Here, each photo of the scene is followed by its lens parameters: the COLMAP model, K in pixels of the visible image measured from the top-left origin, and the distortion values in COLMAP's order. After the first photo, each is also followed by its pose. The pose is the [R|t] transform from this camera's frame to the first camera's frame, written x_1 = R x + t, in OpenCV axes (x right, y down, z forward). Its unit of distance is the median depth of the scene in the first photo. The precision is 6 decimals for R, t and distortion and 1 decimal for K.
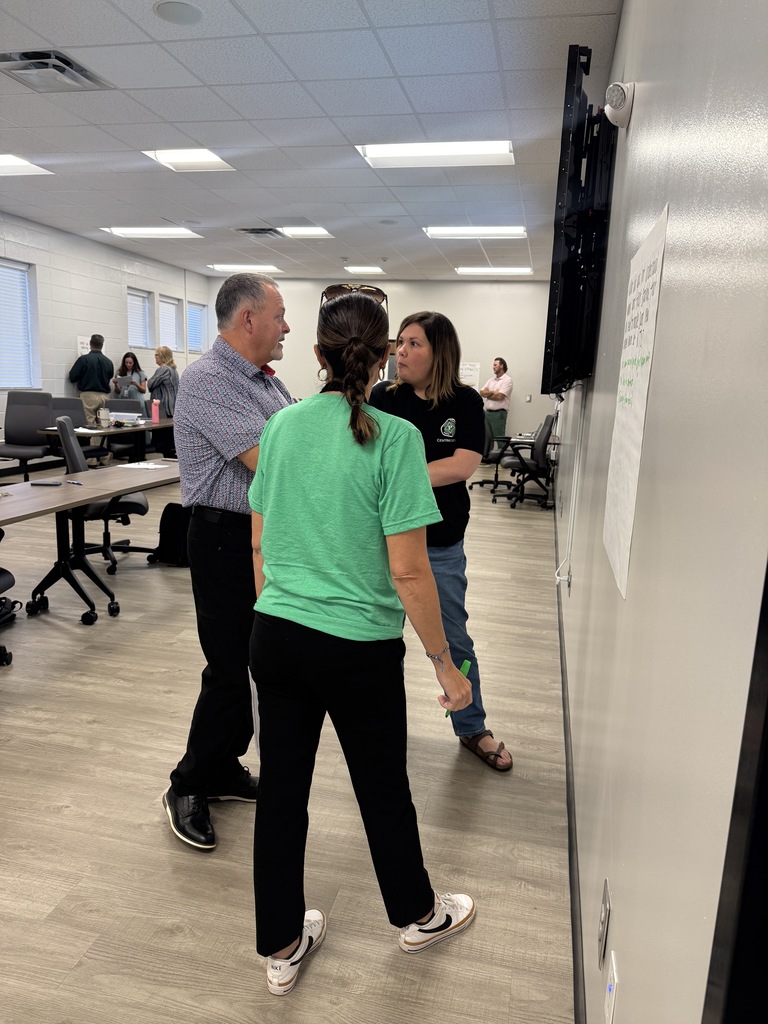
lens RADIAL K [[728.4, 0, 382.0], [0, 728.4, 508.7], [0, 0, 1]] dist [0.004982, -0.009119]
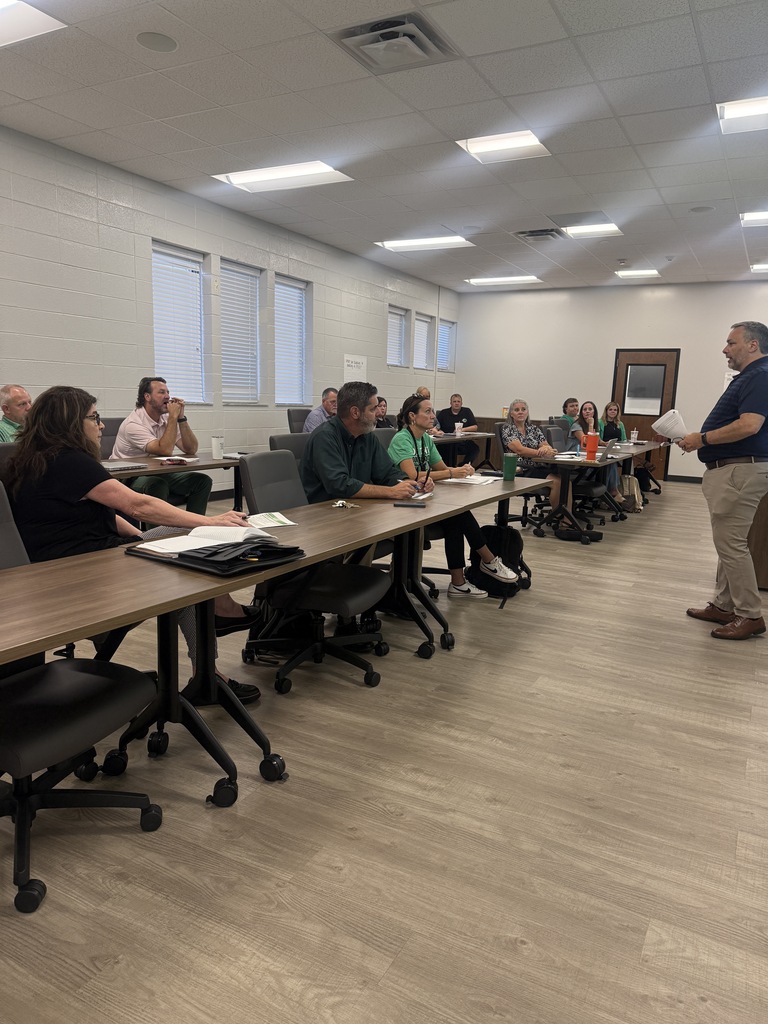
lens RADIAL K [[711.9, 0, 372.3], [0, 711.9, 511.0], [0, 0, 1]] dist [0.080412, -0.129294]
pose [[0.960295, 0.035651, -0.276698, -0.221076], [-0.043942, 0.998750, -0.023817, 0.006665], [0.275503, 0.035030, 0.960662, 0.151754]]
